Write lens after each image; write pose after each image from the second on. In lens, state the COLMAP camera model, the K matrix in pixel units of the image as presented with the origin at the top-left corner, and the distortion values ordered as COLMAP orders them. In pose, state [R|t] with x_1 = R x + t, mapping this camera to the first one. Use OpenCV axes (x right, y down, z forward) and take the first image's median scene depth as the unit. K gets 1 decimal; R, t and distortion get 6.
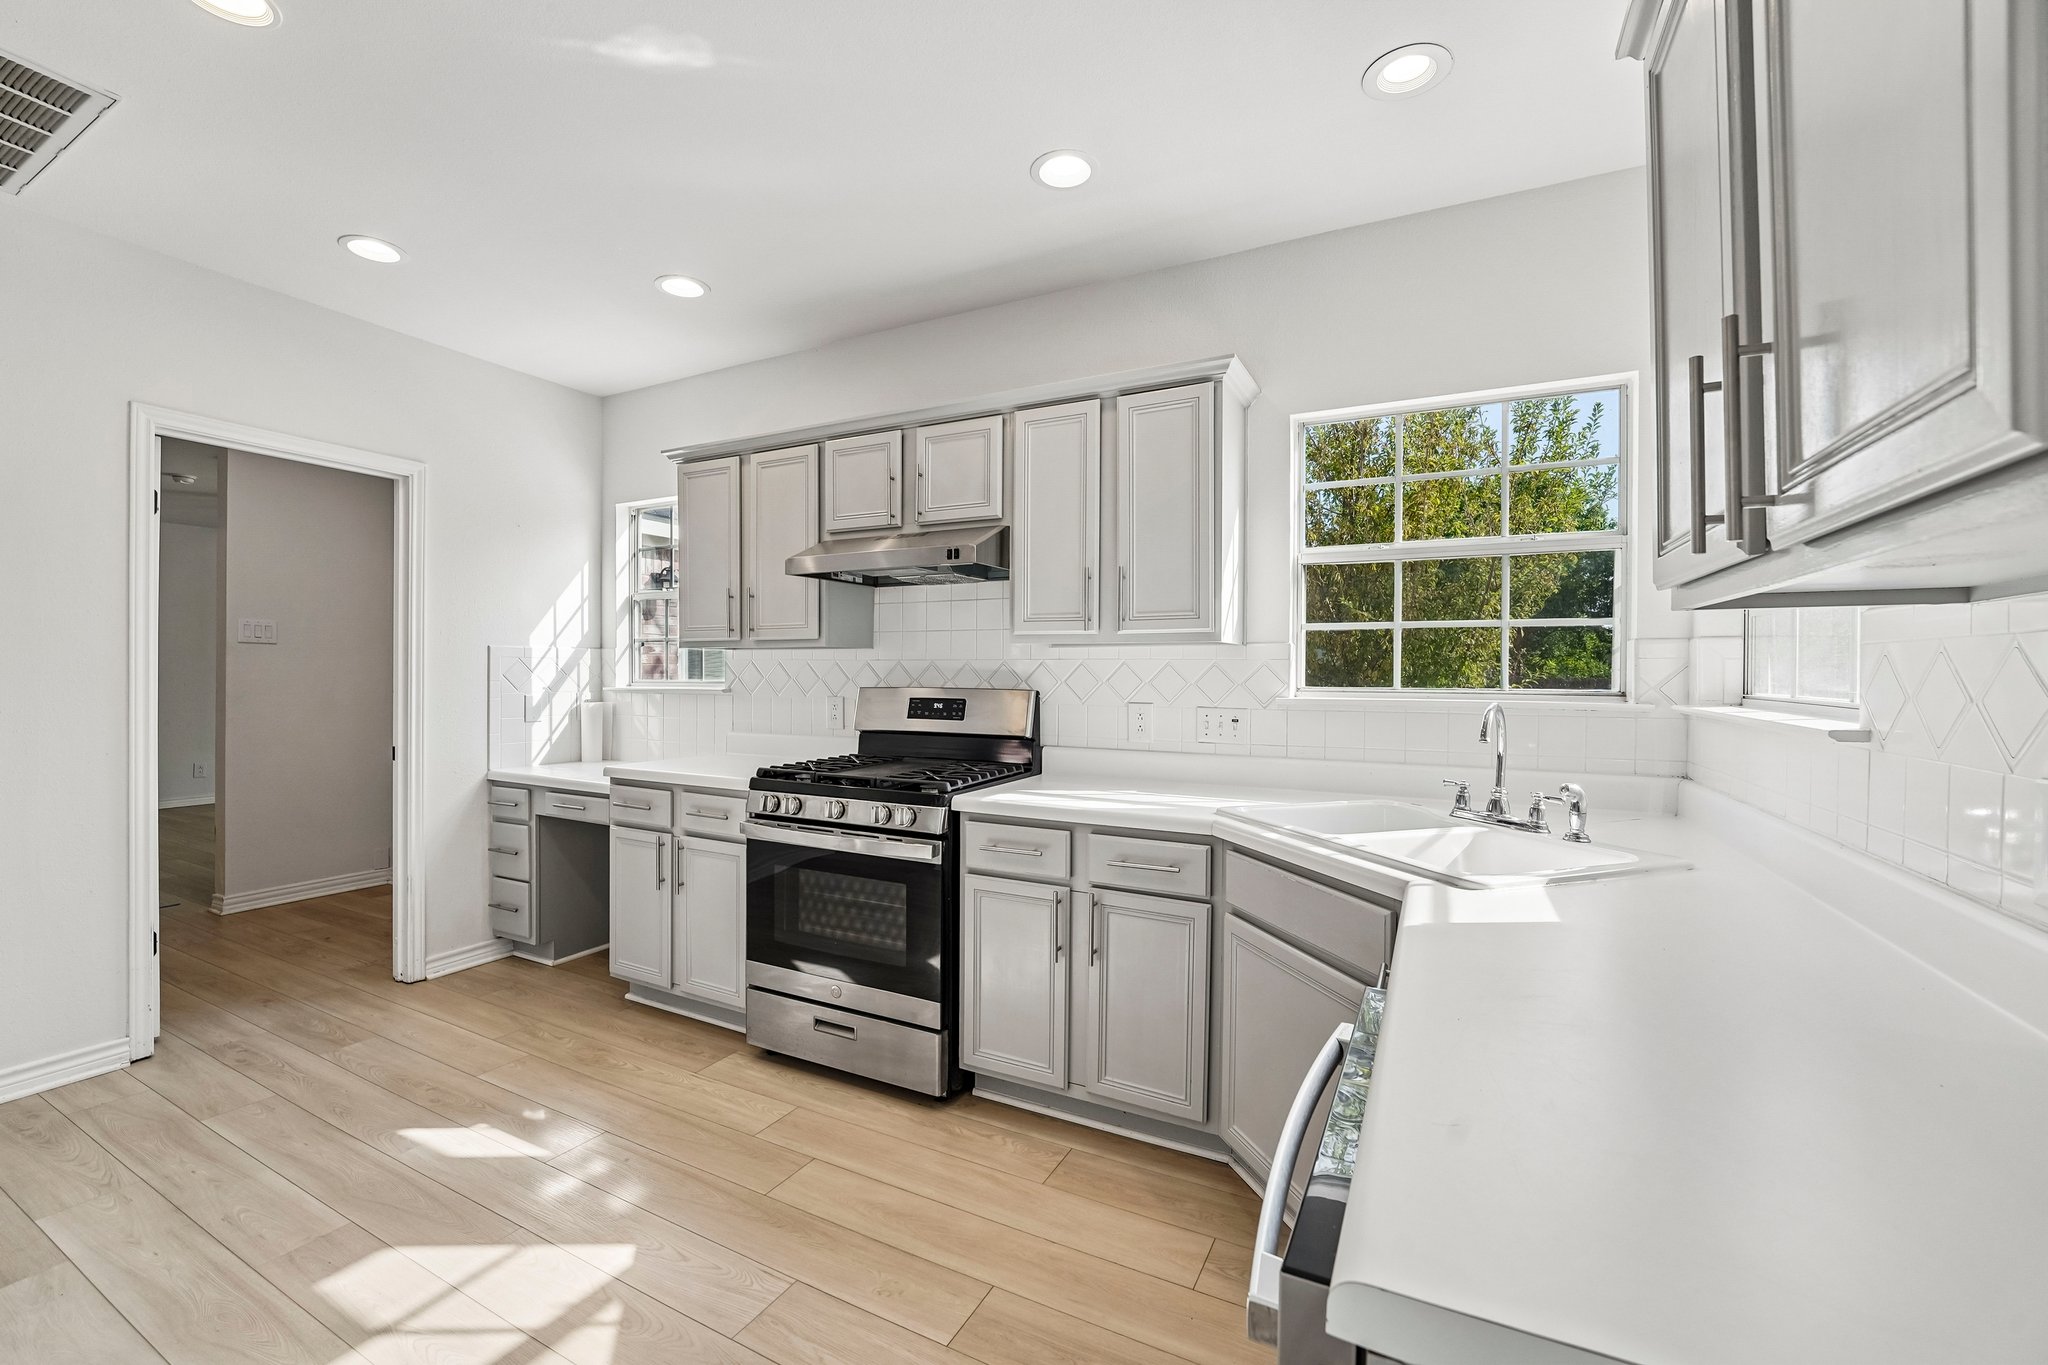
lens RADIAL K [[829.9, 0, 1014.7], [0, 829.9, 679.8], [0, 0, 1]] dist [-0.023612, -0.000382]
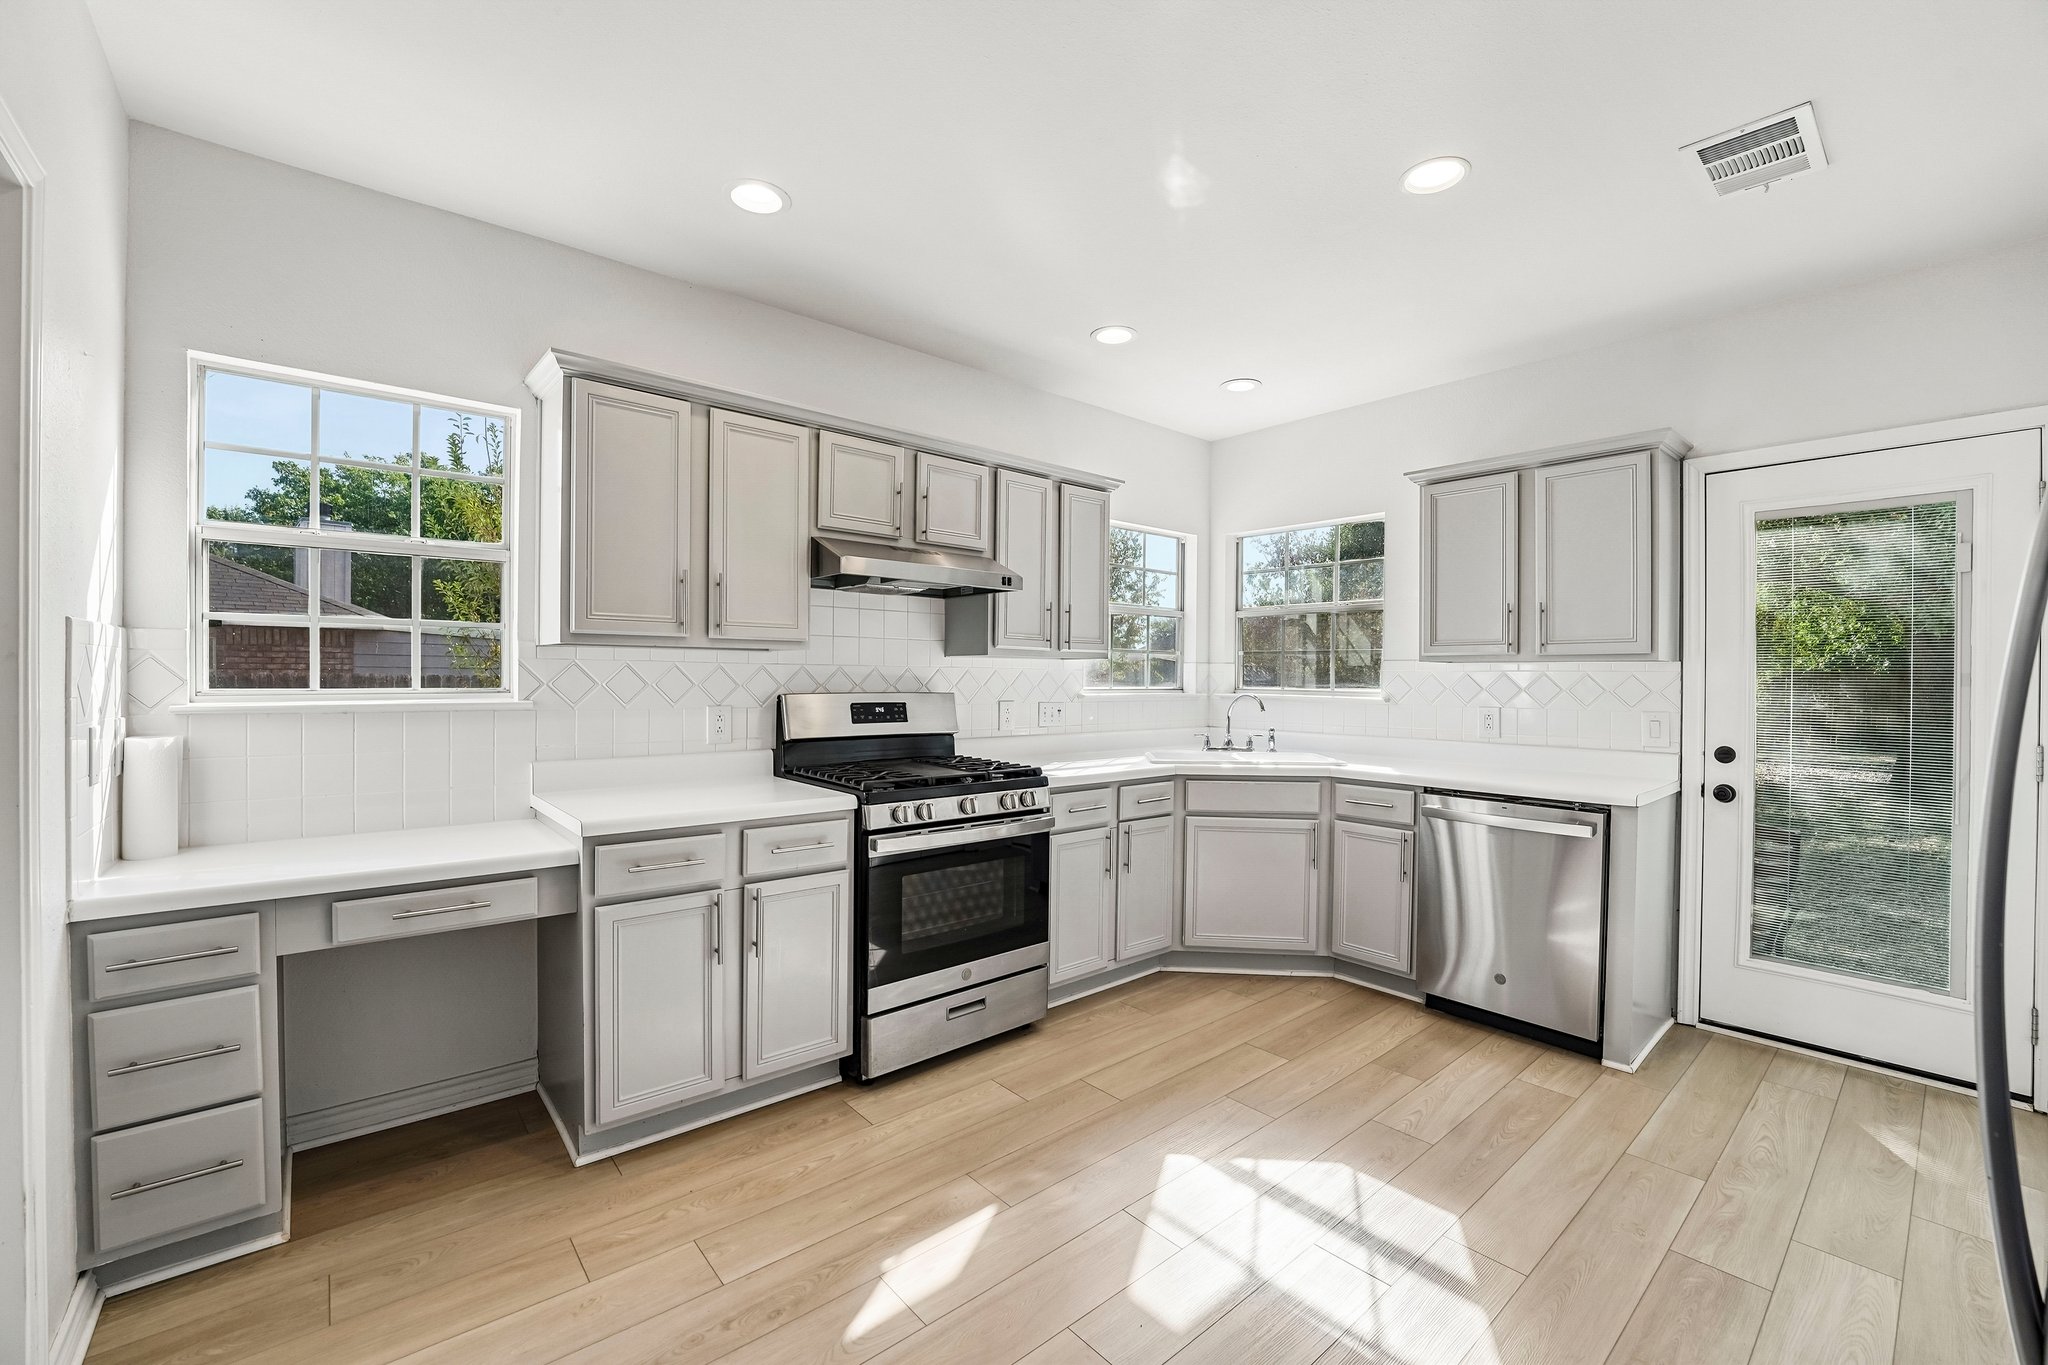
lens RADIAL K [[829.9, 0, 1010.0], [0, 829.9, 680.4], [0, 0, 1]] dist [-0.023612, -0.000382]
pose [[0.383958, -0.003454, 0.923344, -1.064651], [0.002338, 0.999993, 0.002769, -0.008901], [-0.923348, 0.001096, 0.383963, 0.473119]]
